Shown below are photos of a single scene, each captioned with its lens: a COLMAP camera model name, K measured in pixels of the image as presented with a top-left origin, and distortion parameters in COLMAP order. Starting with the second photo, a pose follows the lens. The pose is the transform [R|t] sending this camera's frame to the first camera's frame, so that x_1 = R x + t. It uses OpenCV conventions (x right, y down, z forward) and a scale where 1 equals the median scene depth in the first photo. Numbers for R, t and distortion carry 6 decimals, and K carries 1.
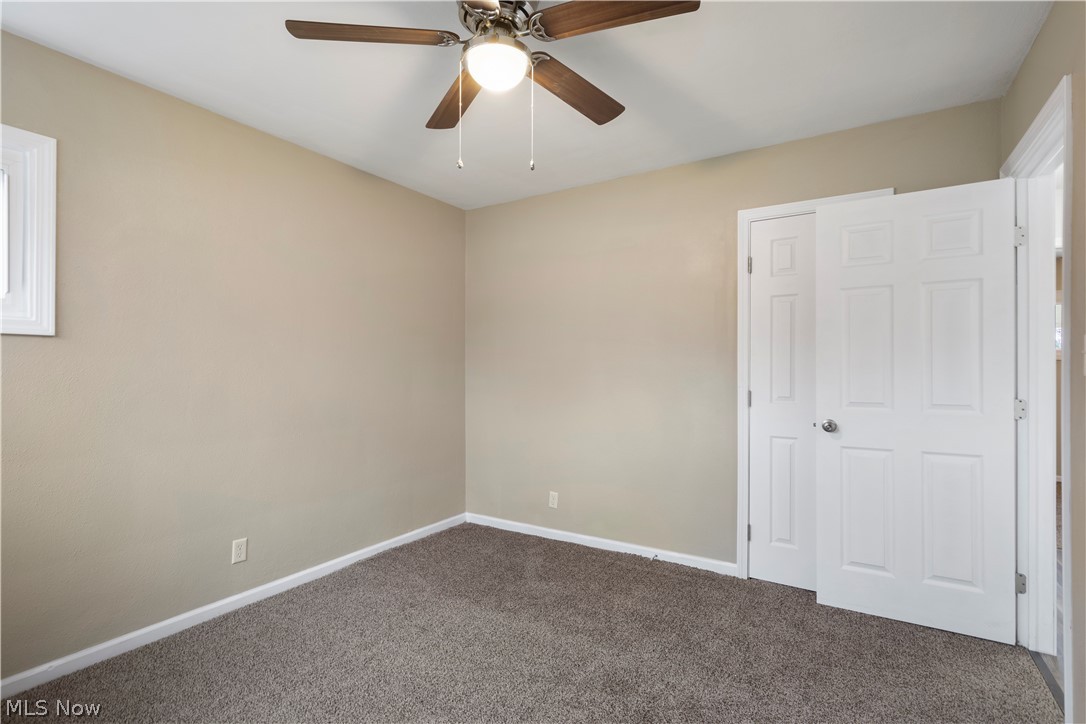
lens RADIAL K [[523.8, 0, 539.3], [0, 523.8, 364.6], [0, 0, 1]] dist [0.002250, -0.001244]
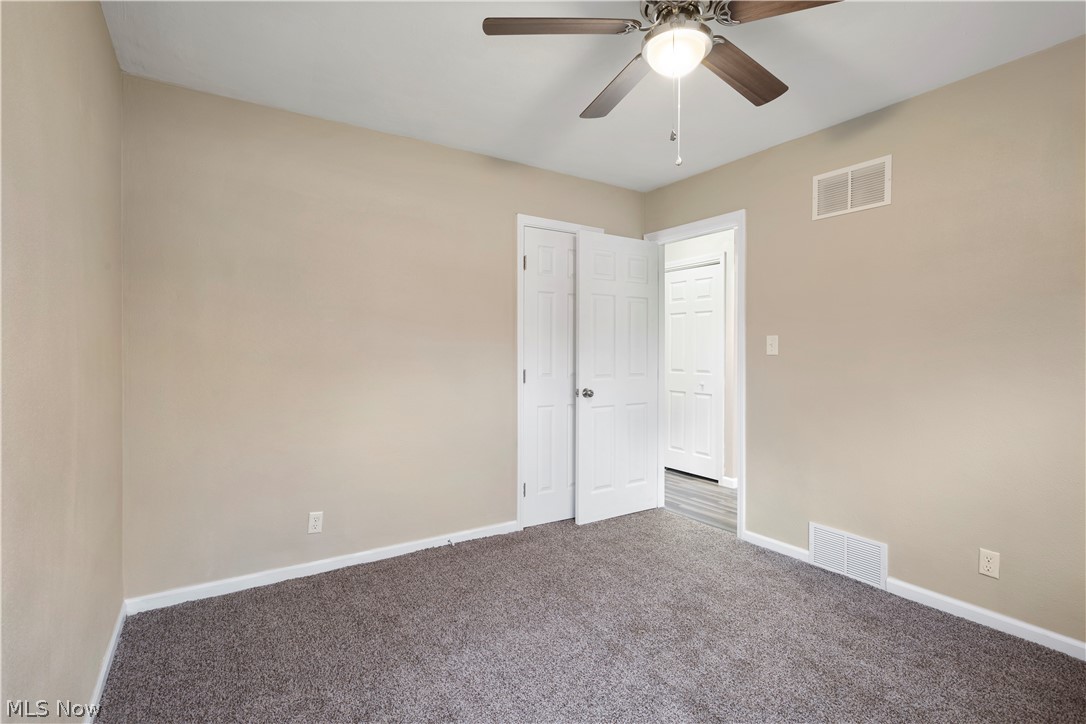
lens RADIAL K [[523.8, 0, 535.6], [0, 523.8, 355.6], [0, 0, 1]] dist [0.002250, -0.001244]
pose [[0.410597, -0.001303, 0.911816, -0.654807], [-0.007602, 0.999959, 0.004852, 0.012279], [-0.911785, -0.008923, 0.410570, 0.487680]]
